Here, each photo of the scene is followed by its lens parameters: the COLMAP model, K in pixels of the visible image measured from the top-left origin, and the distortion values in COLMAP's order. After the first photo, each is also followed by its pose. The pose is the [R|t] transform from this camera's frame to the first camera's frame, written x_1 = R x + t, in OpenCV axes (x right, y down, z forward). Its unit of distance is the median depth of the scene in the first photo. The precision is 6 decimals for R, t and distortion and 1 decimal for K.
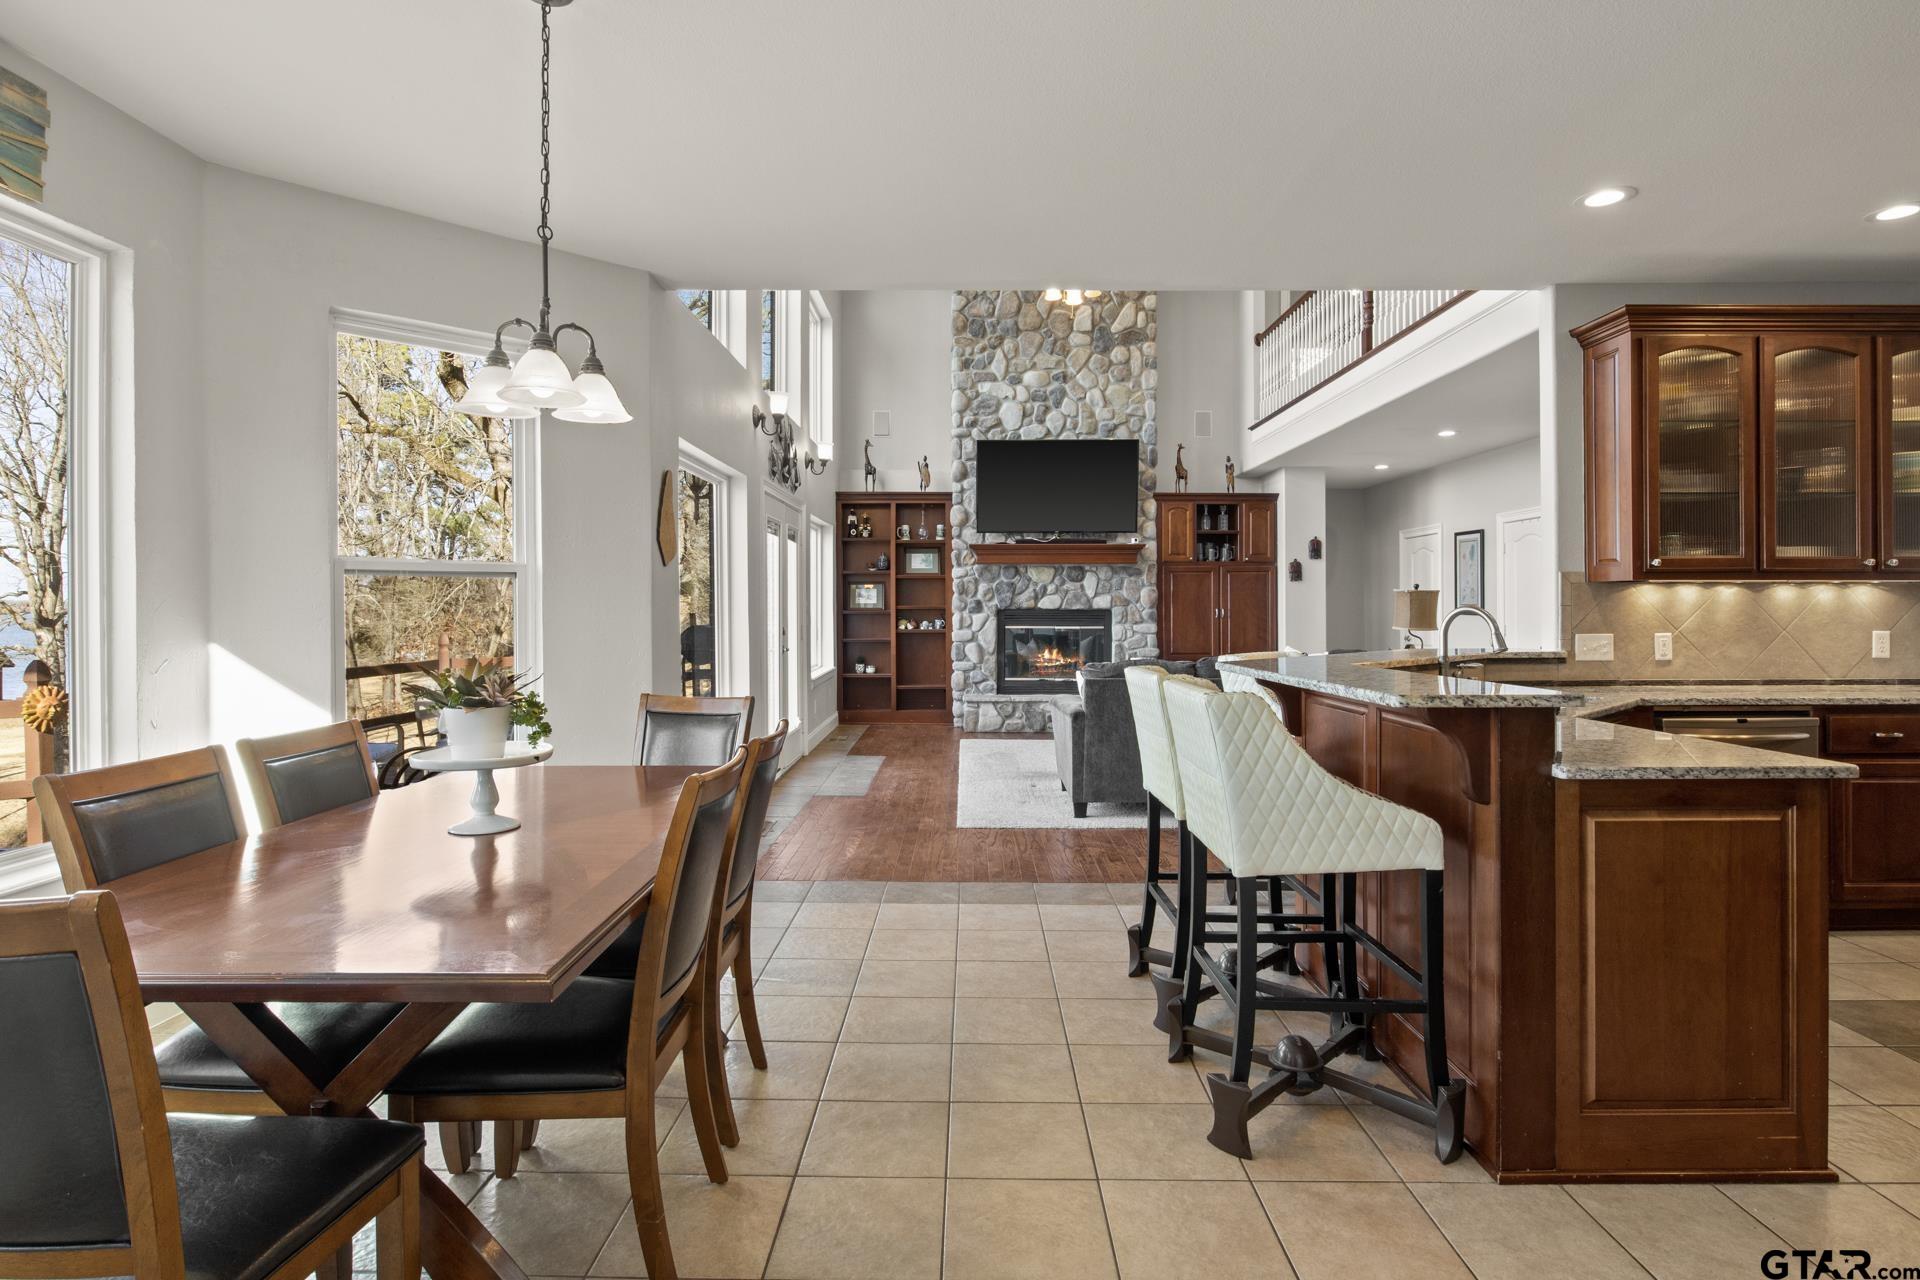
lens RADIAL K [[961.6, 0, 960.7], [0, 961.6, 609.1], [0, 0, 1]] dist [-0.012254, 0.000513]
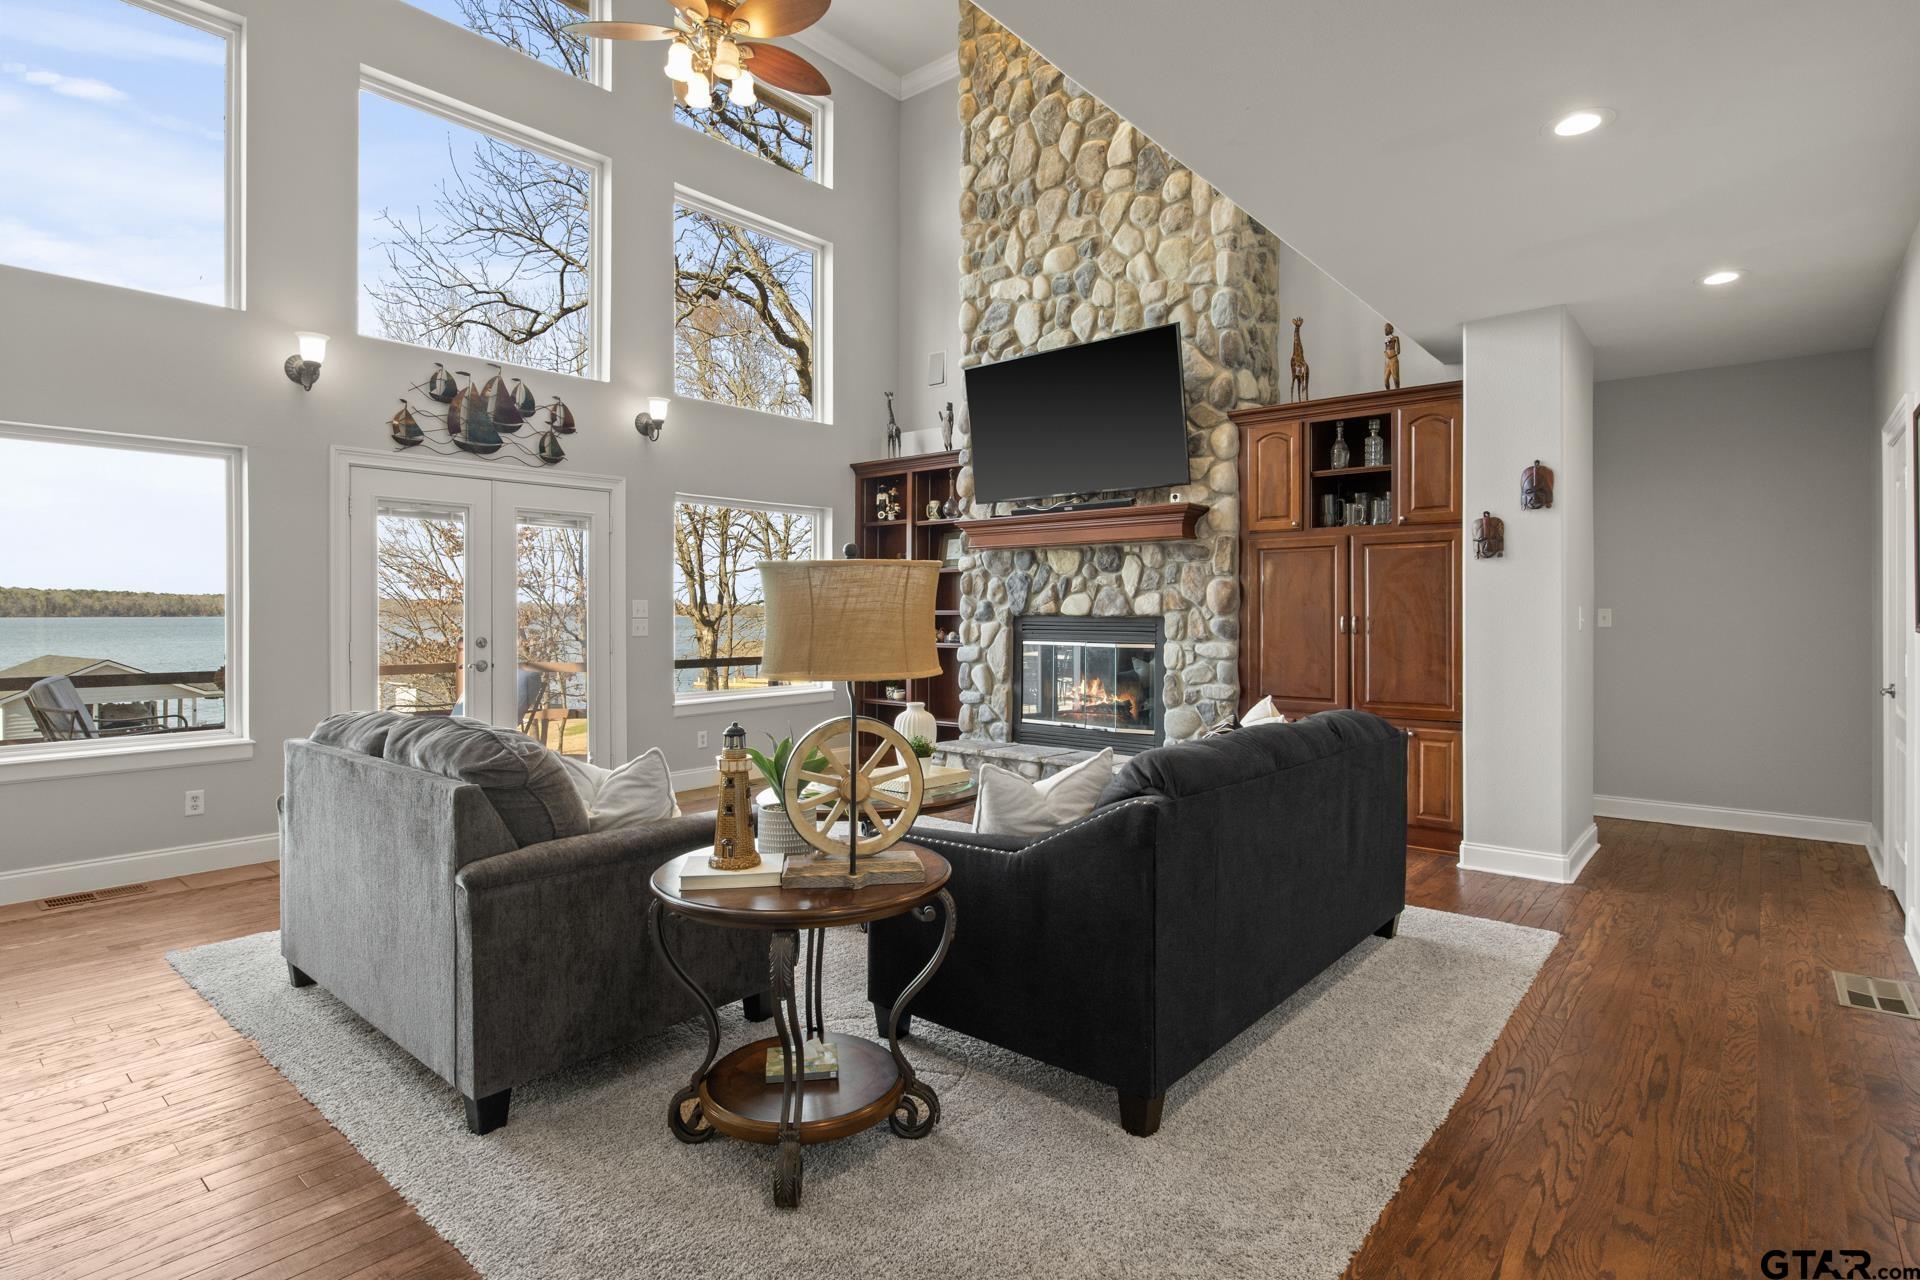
lens RADIAL K [[961.6, 0, 967.5], [0, 961.6, 618.9], [0, 0, 1]] dist [-0.012254, 0.000513]
pose [[0.772045, 0.004477, -0.635553, 0.443093], [-0.003573, 0.999990, 0.002704, 0.000515], [0.635558, 0.000183, 0.772053, 0.462438]]
